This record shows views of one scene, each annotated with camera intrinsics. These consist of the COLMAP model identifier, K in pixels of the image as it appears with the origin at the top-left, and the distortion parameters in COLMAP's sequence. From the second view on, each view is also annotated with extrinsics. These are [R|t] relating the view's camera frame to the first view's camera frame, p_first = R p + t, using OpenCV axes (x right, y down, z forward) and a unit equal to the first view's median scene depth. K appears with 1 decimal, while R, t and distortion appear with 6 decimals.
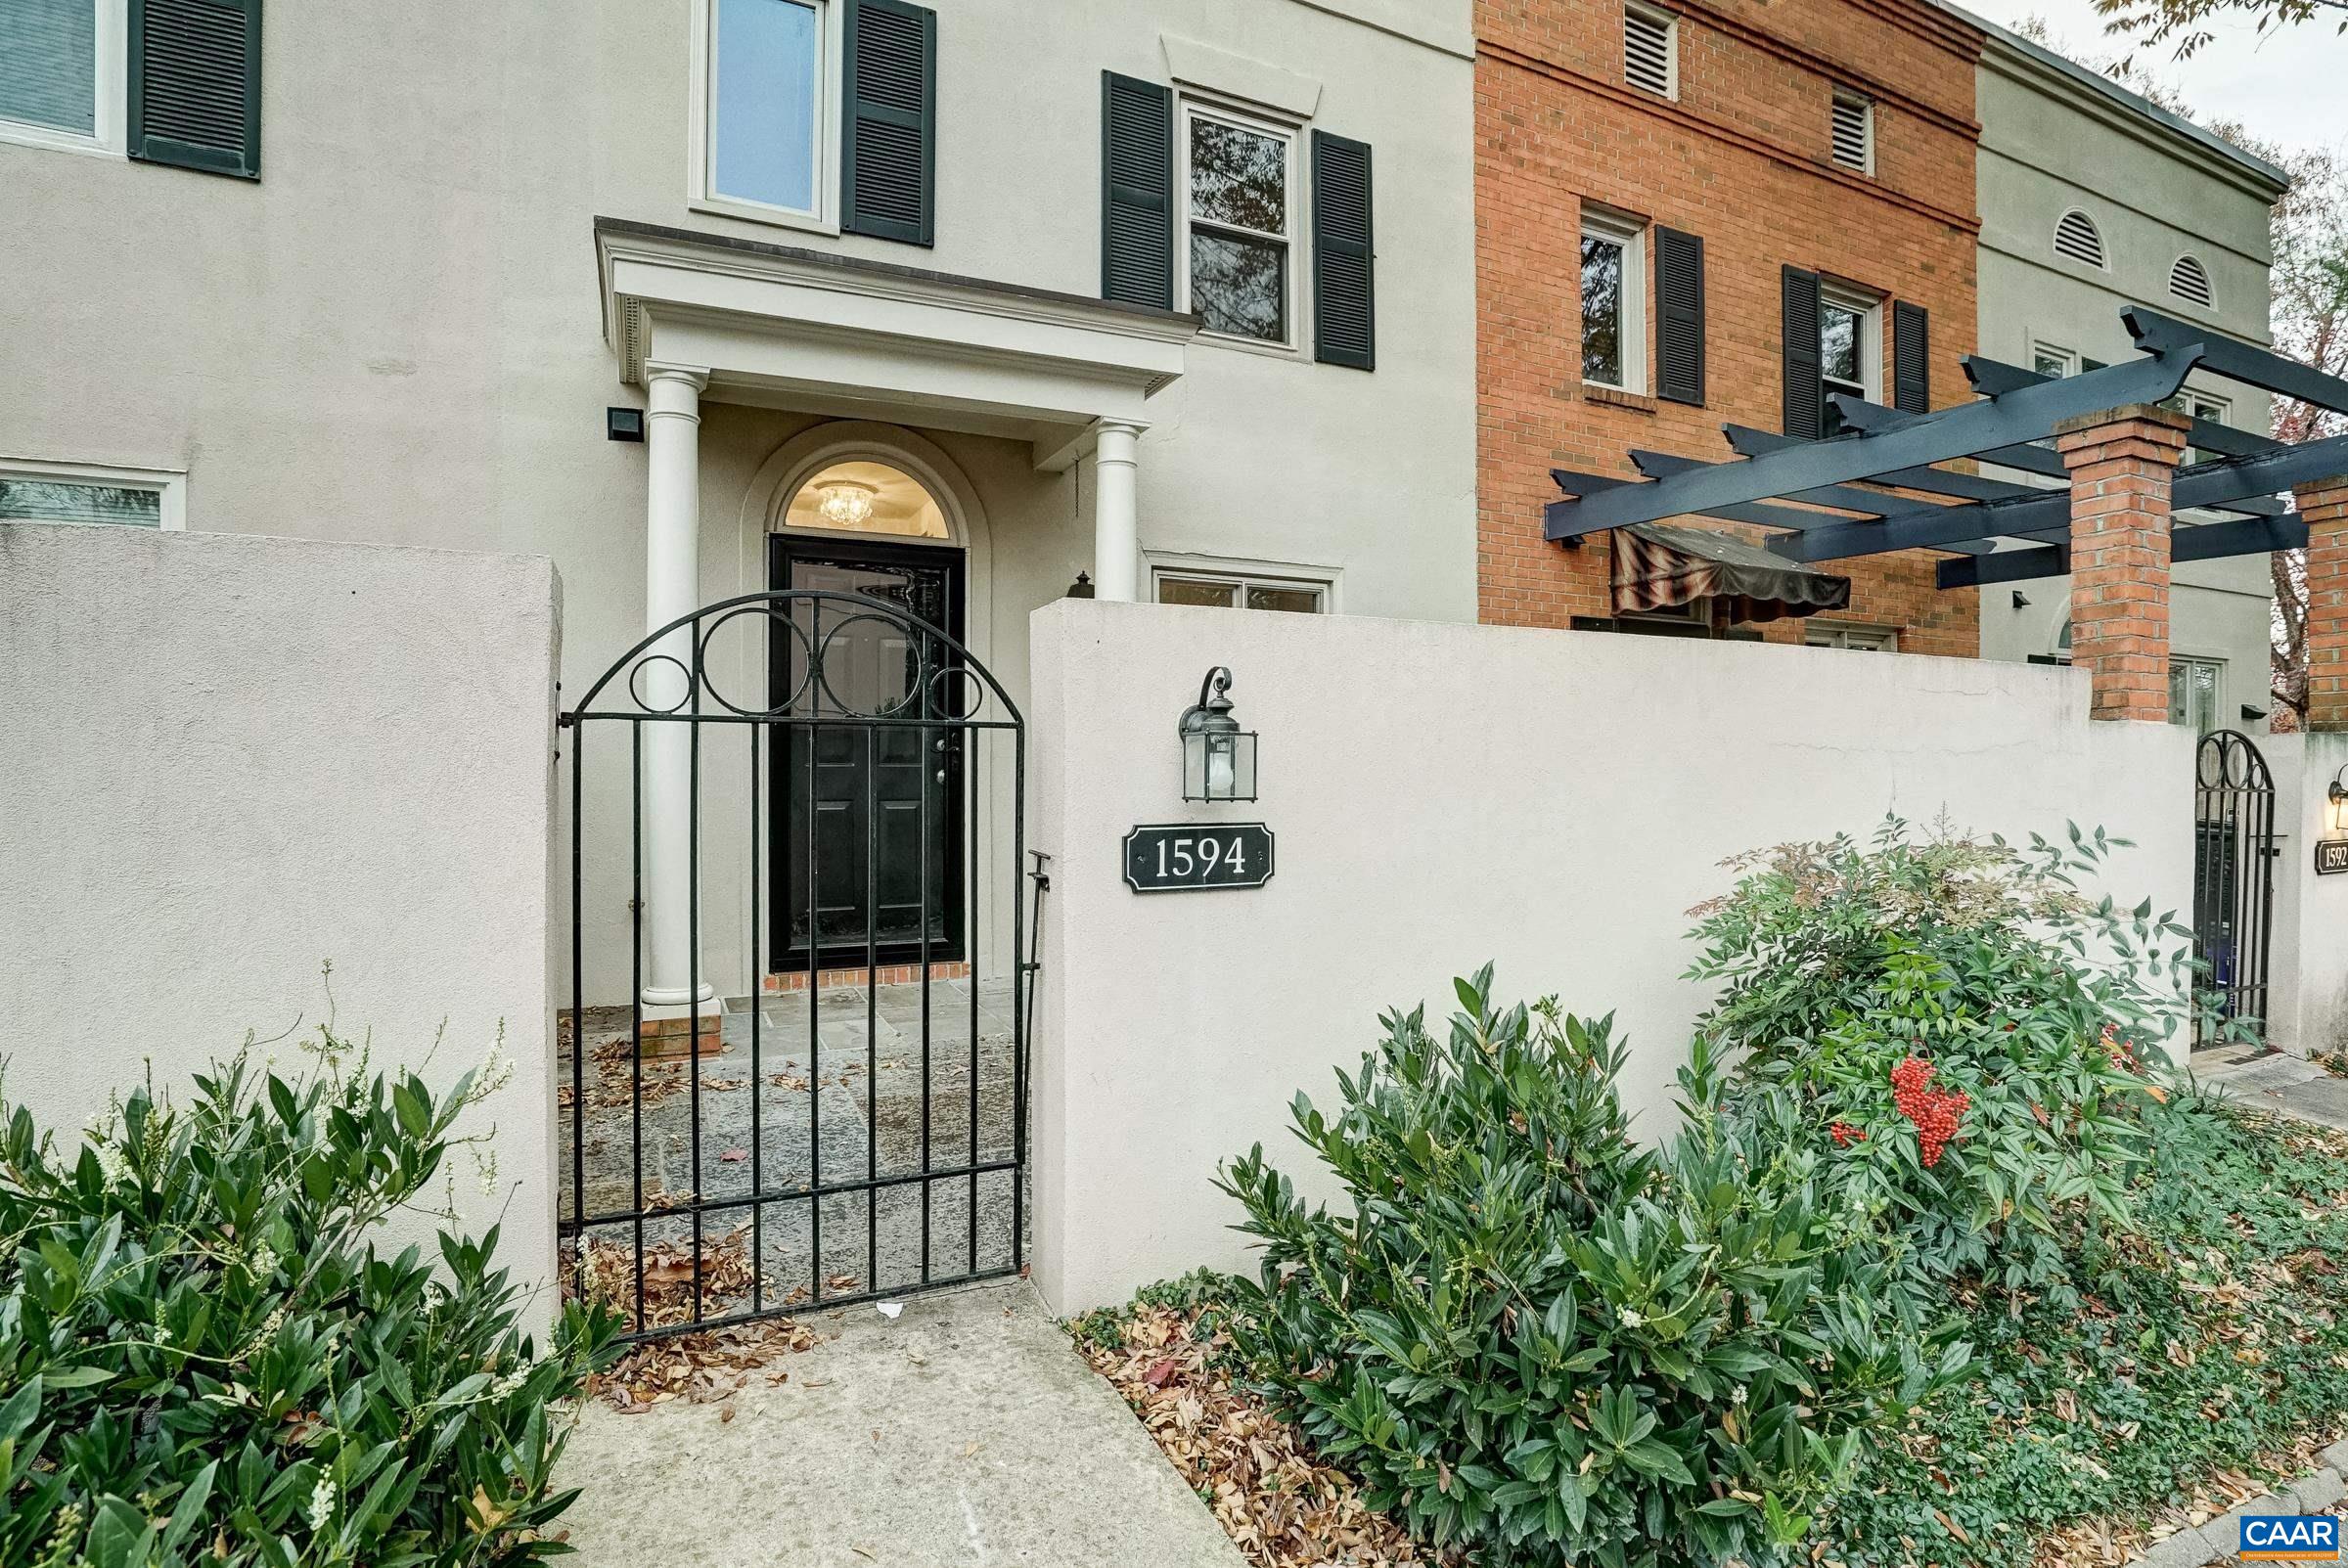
lens RADIAL K [[1132.9, 0, 1174.0], [0, 1132.9, 784.0], [0, 0, 1]] dist [-0.051347, 0.025419]
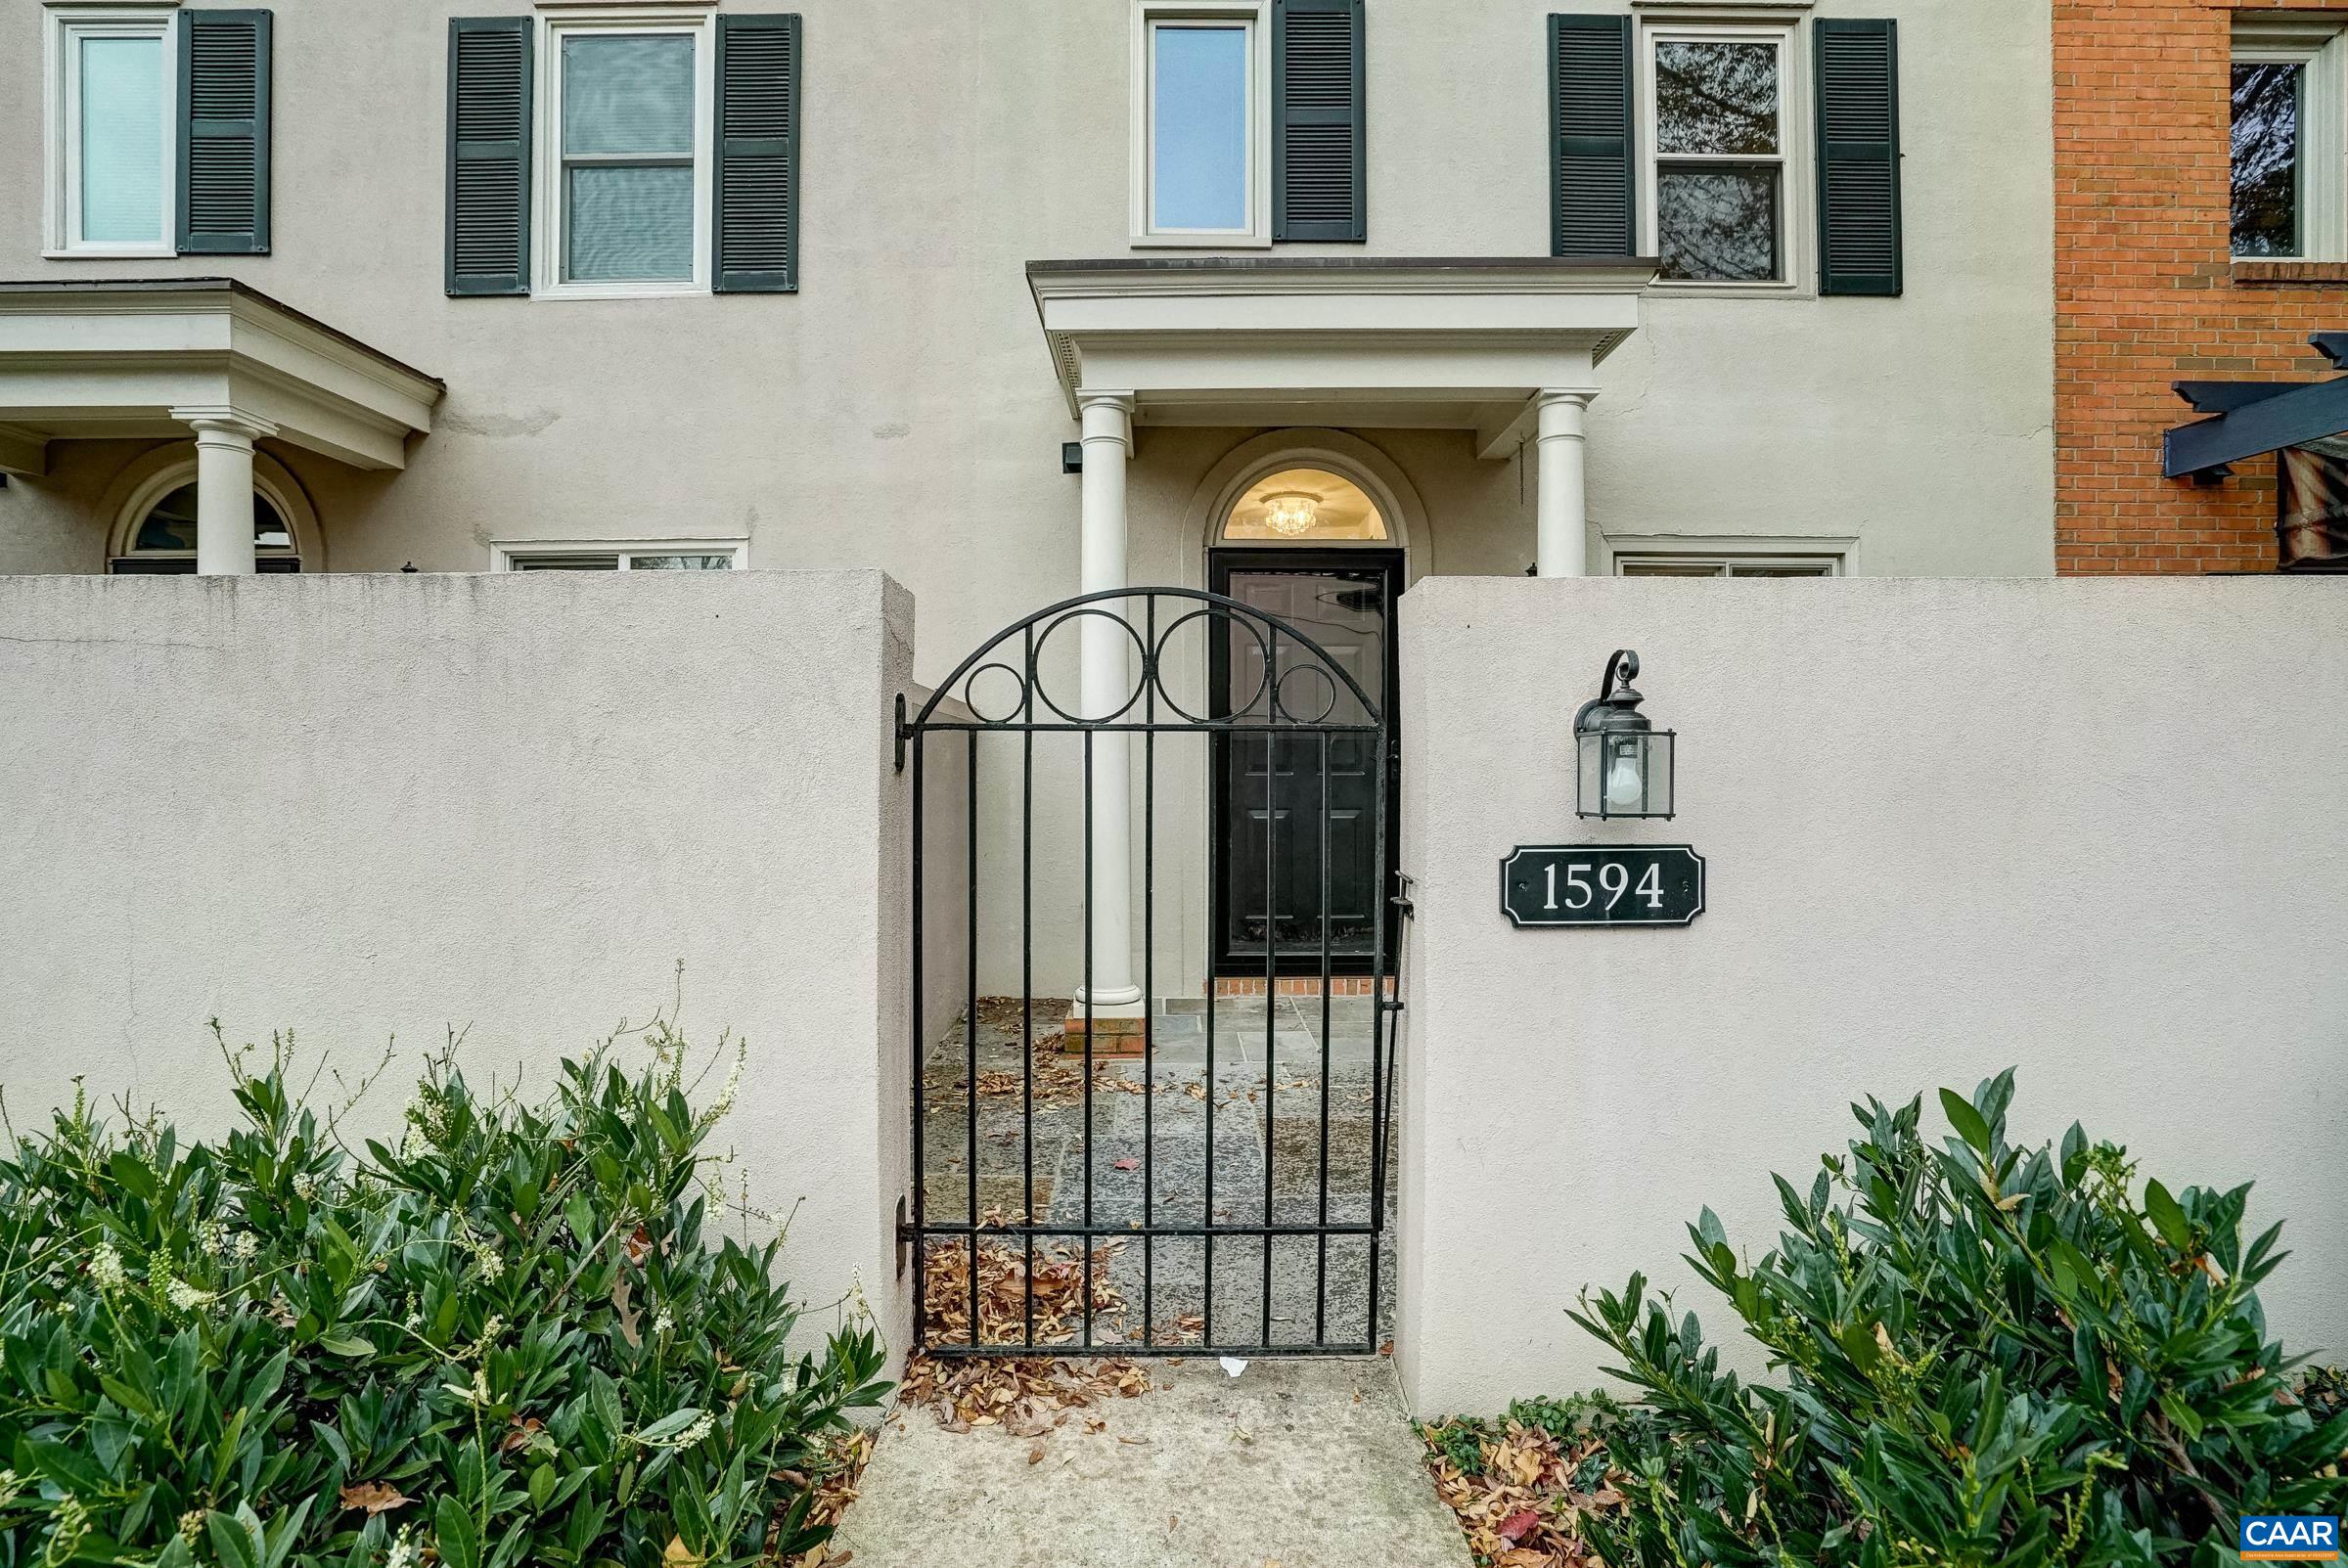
lens RADIAL K [[1101.8, 0, 1171.2], [0, 1101.8, 796.5], [0, 0, 1]] dist [-0.051659, 0.020959]
pose [[0.907120, 0.003761, -0.420855, 0.073213], [-0.001723, 0.999985, 0.005223, -0.003412], [0.420868, -0.004013, 0.907113, 0.162796]]
